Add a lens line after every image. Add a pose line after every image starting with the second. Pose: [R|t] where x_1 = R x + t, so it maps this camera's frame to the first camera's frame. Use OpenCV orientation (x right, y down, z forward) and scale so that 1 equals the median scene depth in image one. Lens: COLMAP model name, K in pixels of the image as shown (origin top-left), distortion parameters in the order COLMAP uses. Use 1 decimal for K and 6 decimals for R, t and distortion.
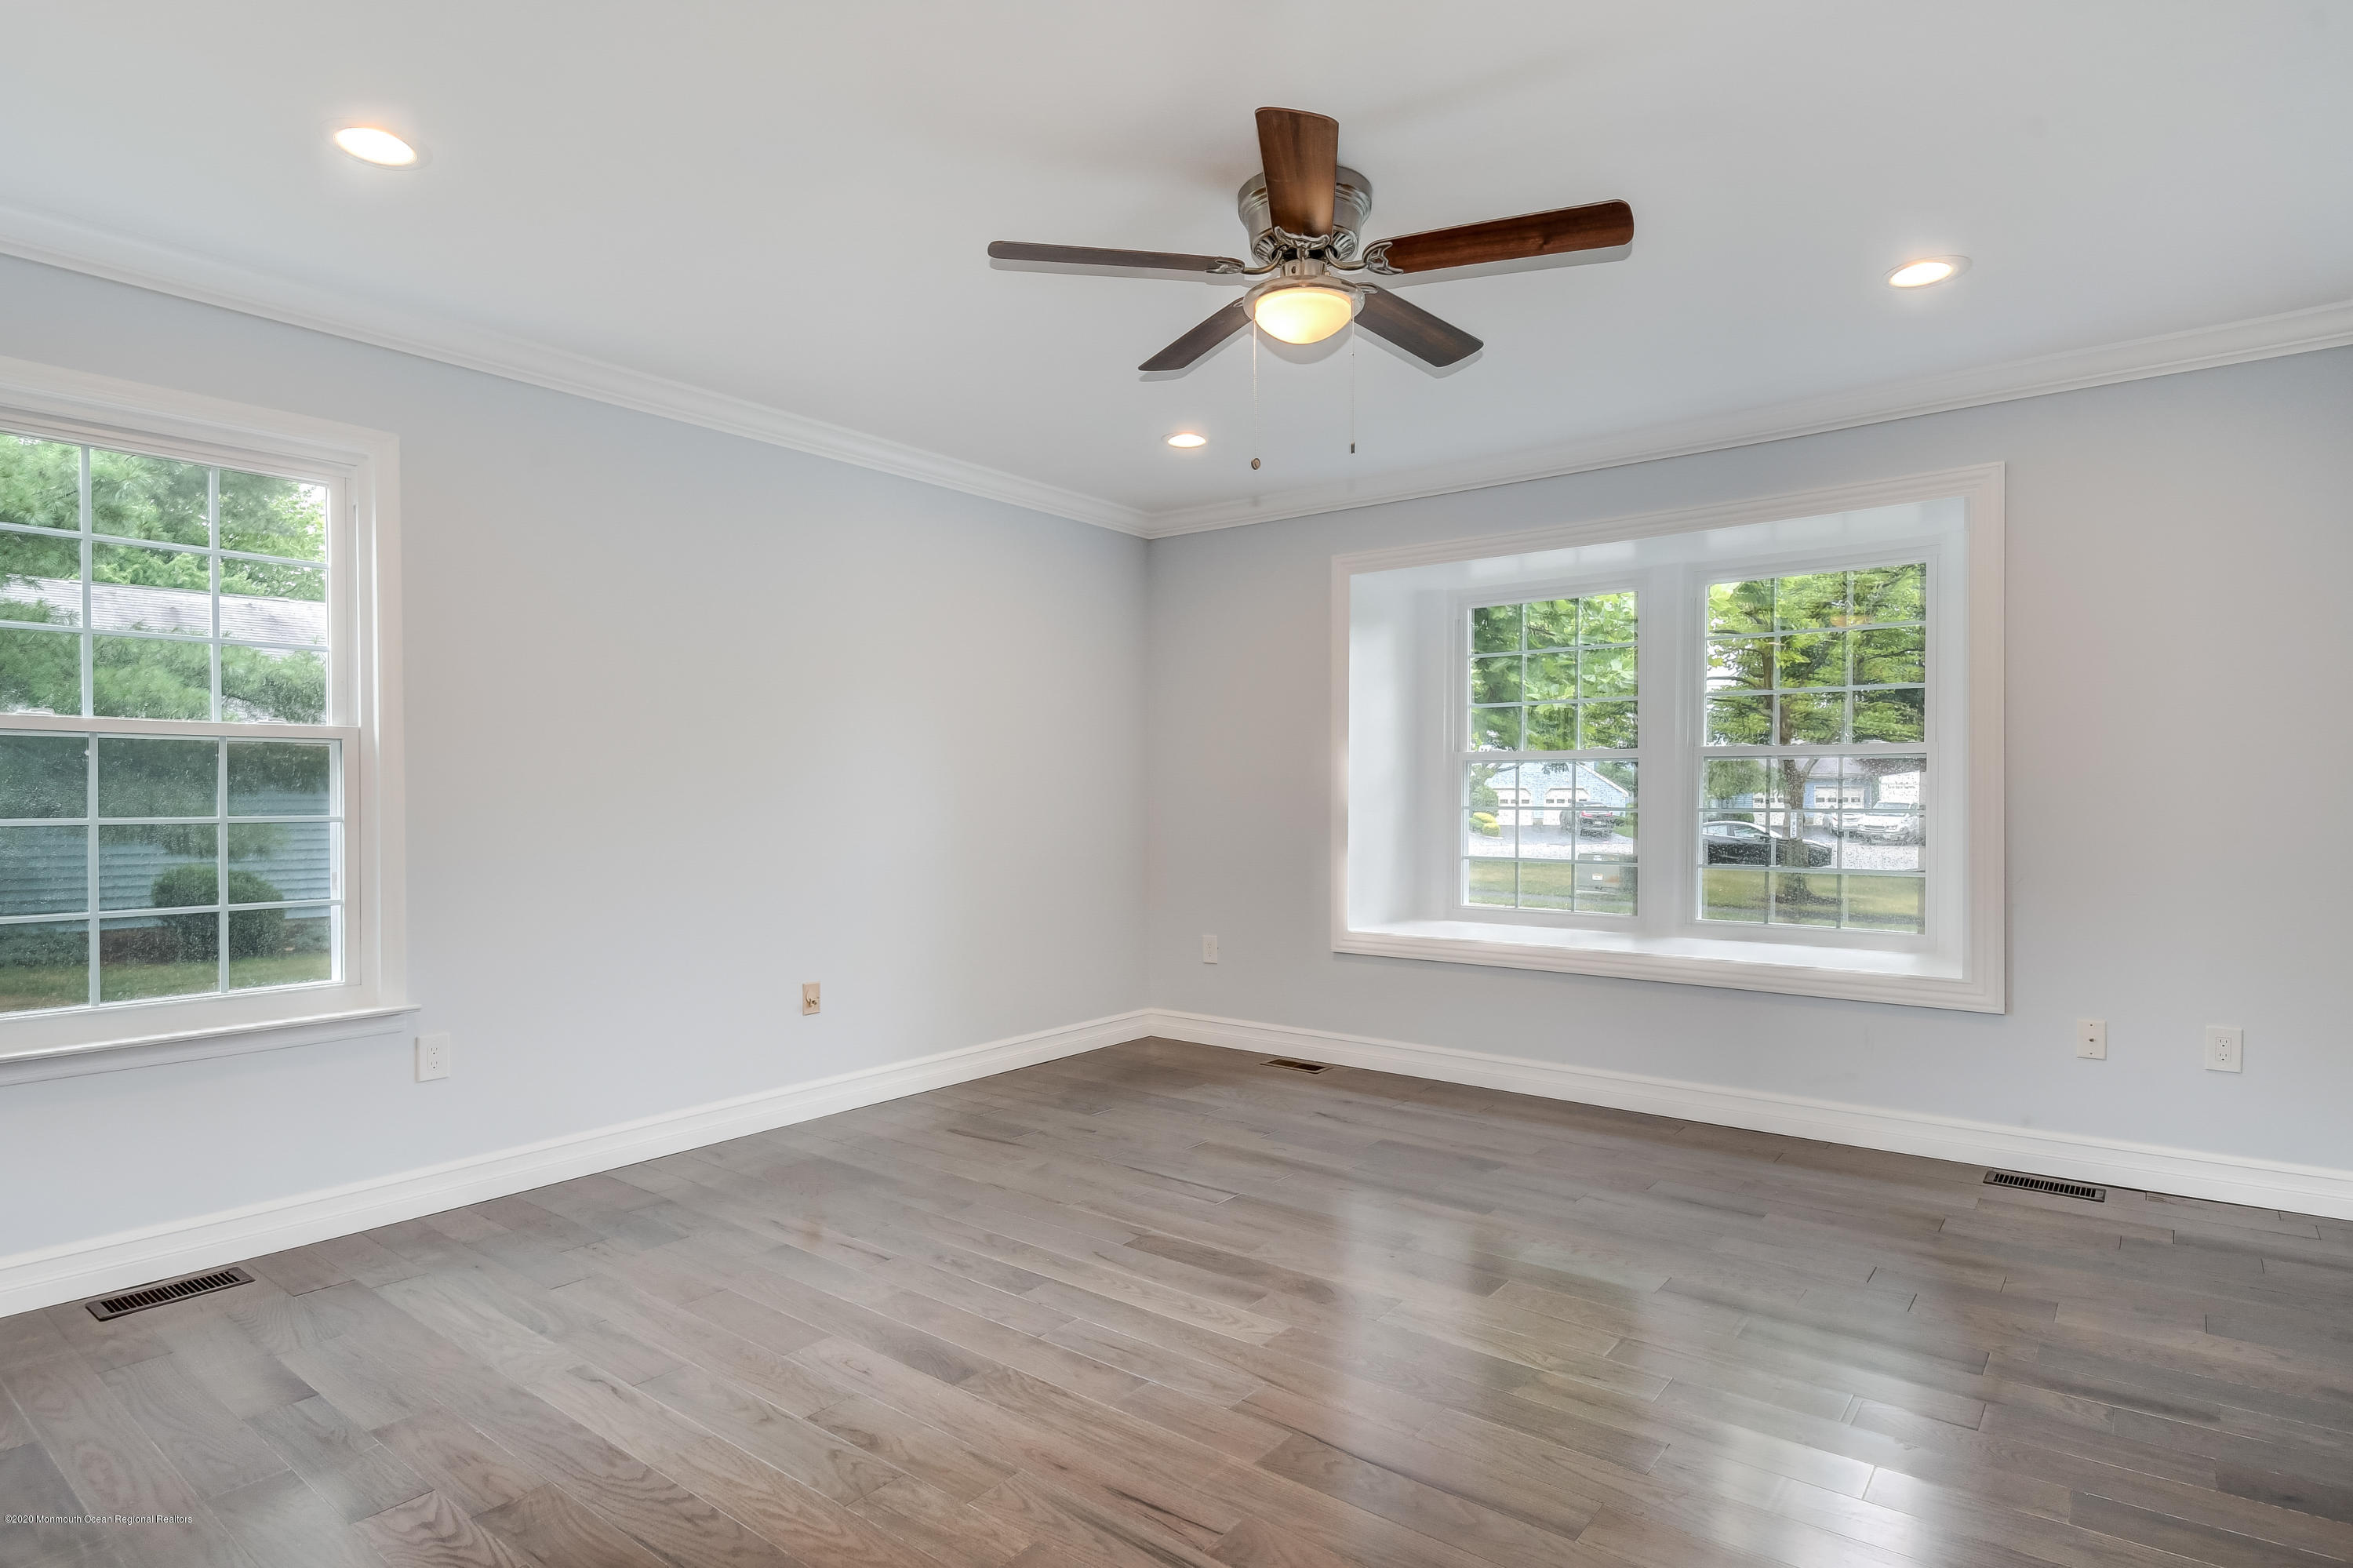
lens RADIAL K [[1216.0, 0, 1175.9], [0, 1216.0, 796.9], [0, 0, 1]] dist [-0.000249, -0.001894]
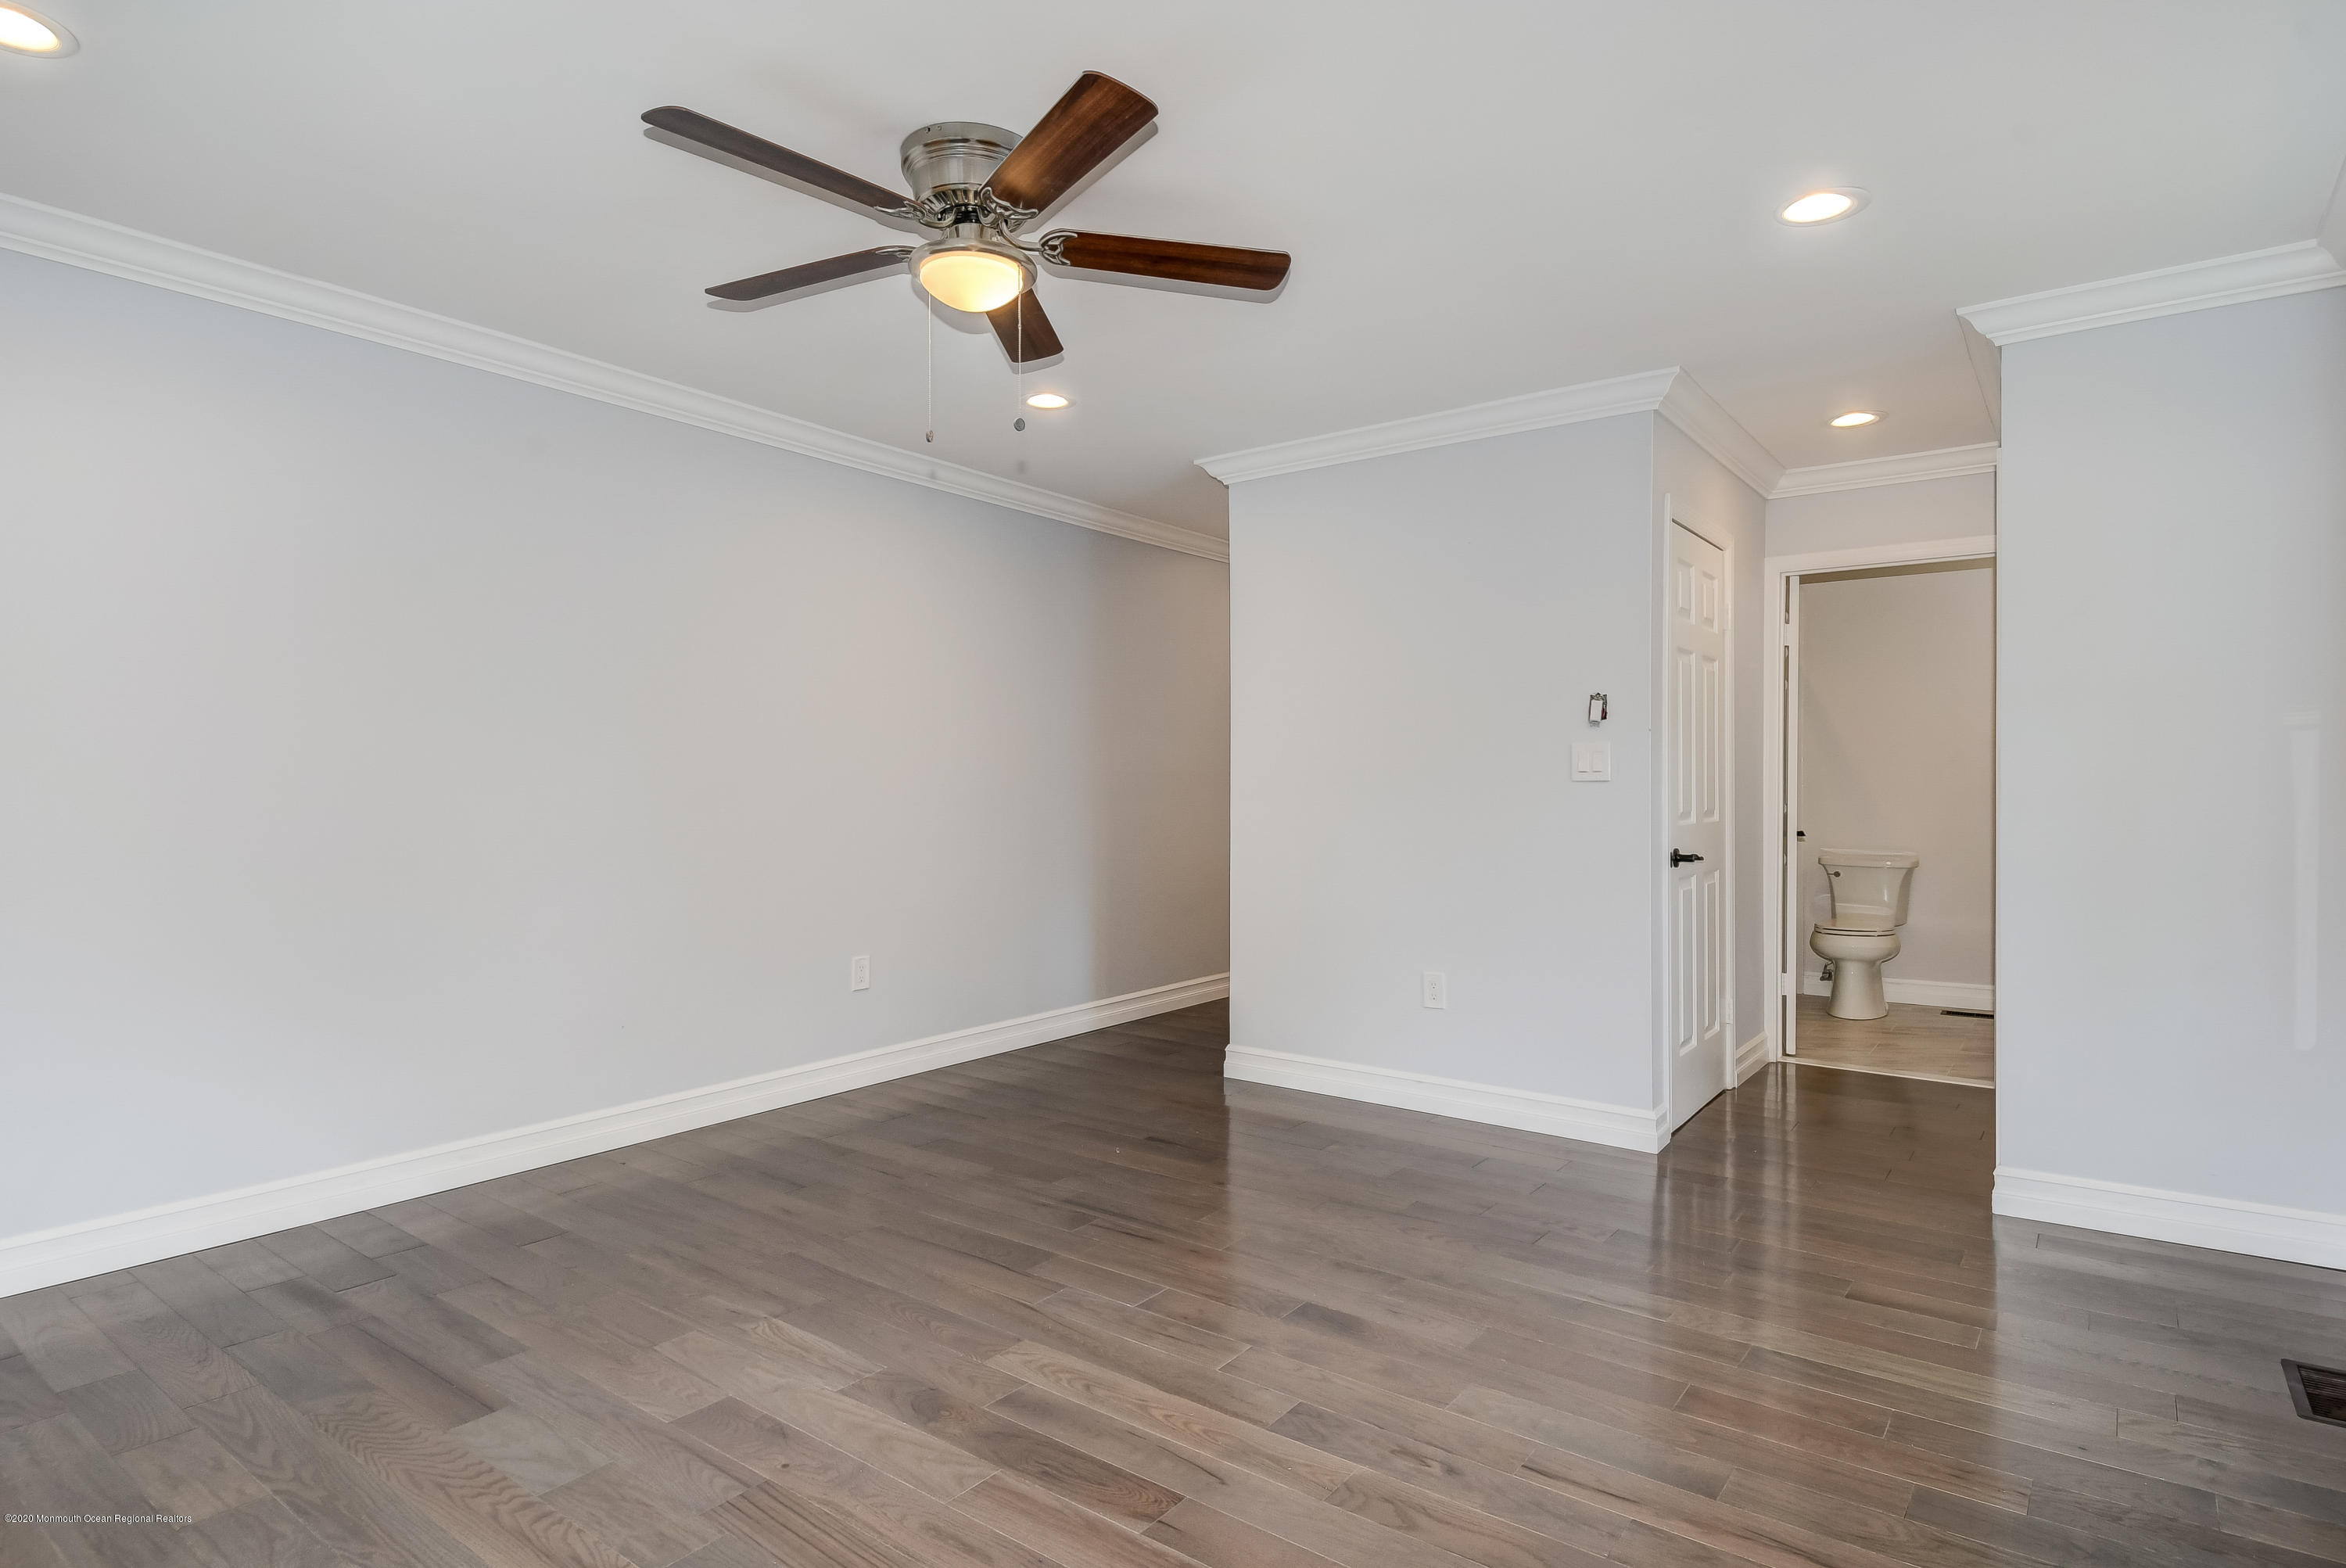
lens RADIAL K [[1212.3, 0, 1172.4], [0, 1212.3, 796.9], [0, 0, 1]] dist [-0.000249, -0.001894]
pose [[-0.999684, -0.000375, -0.025129, -0.023453], [-0.000873, 0.999804, 0.019776, -0.011888], [0.025116, 0.019792, -0.999489, 1.799066]]
